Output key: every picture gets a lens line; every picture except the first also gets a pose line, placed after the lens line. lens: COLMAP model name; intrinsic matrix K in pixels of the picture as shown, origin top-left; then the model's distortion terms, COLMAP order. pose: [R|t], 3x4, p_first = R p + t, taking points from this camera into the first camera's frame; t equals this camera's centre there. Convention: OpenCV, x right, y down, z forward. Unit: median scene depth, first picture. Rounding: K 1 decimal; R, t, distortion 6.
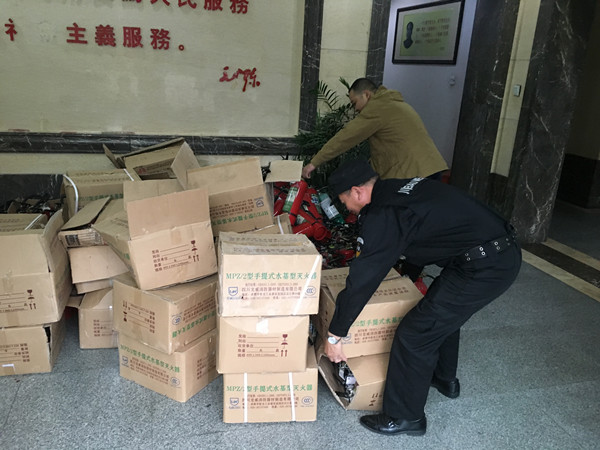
lens RADIAL K [[514.0, 0, 300.0], [0, 514.0, 225.0], [0, 0, 1]] dist [0.079371, -0.103924]
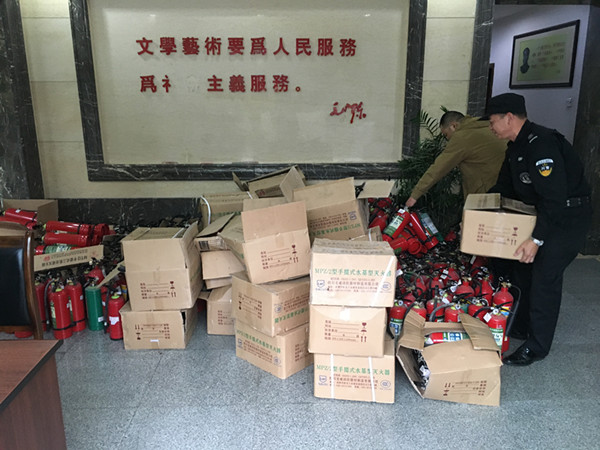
lens RADIAL K [[514.0, 0, 300.0], [0, 514.0, 225.0], [0, 0, 1]] dist [0.079371, -0.103924]
pose [[0.968852, 0.002714, -0.247624, 0.093754], [-0.018235, 0.998007, -0.060408, 0.048925], [0.246967, 0.063042, 0.966971, -0.149279]]
